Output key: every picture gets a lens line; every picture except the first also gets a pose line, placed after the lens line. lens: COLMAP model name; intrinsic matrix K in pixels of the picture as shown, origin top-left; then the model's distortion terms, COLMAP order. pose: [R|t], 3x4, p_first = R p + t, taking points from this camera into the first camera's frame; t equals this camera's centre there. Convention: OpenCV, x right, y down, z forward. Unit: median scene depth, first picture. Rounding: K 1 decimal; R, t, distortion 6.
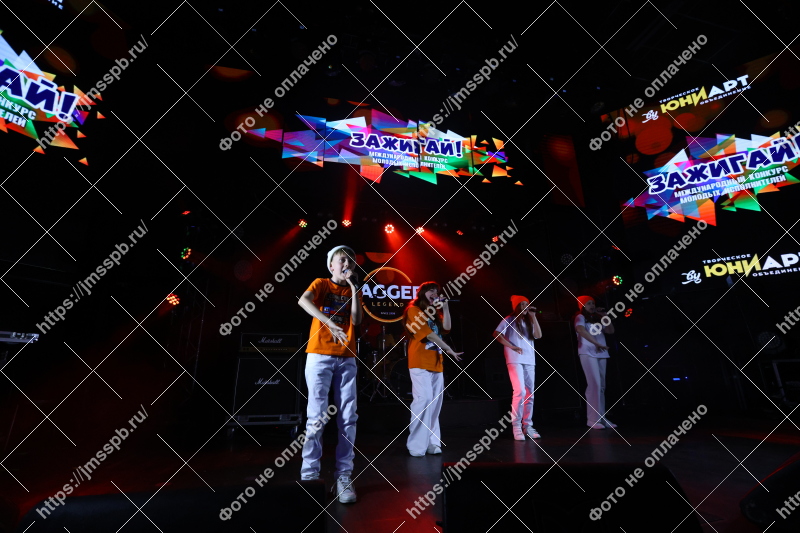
lens RADIAL K [[368.4, 0, 403.0], [0, 368.4, 267.2], [0, 0, 1]] dist [-0.036295, 0.013183]
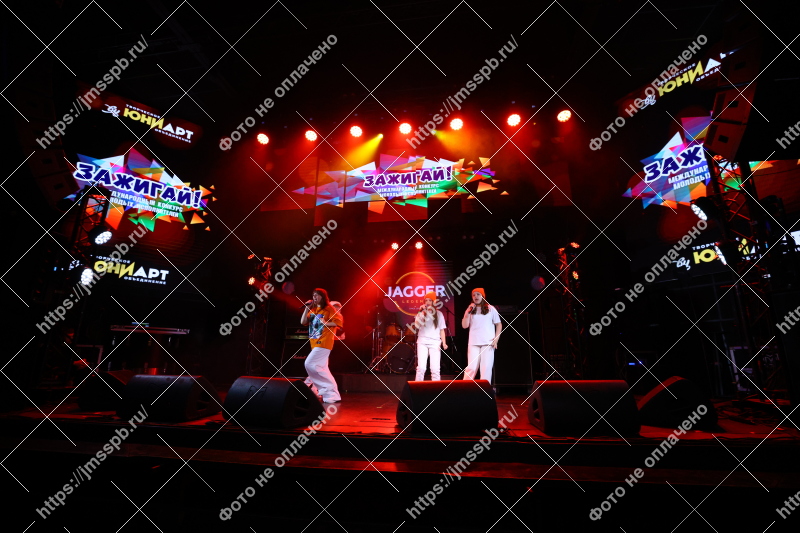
lens RADIAL K [[368.4, 0, 400.5], [0, 368.4, 267.8], [0, 0, 1]] dist [-0.036295, 0.013183]
pose [[0.925143, -0.072455, -0.372639, 0.453733], [0.085352, 0.996185, 0.018204, -0.047763], [0.369898, -0.048647, 0.927798, -0.213761]]
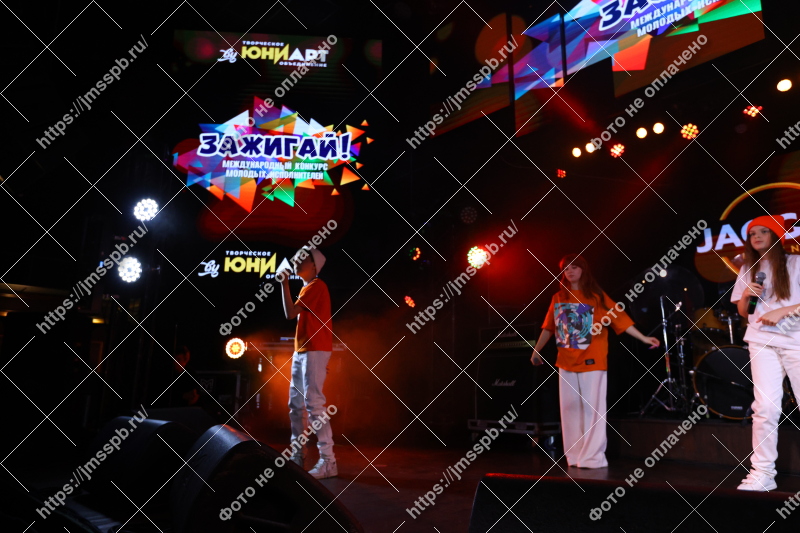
lens RADIAL K [[551.1, 0, 397.9], [0, 551.1, 266.1], [0, 0, 1]] dist [-0.015676, 0.041470]
pose [[0.506238, -0.171469, -0.845175, 0.419016], [0.231017, 0.971180, -0.058659, 0.046895], [0.830876, -0.165555, 0.531260, 0.111015]]
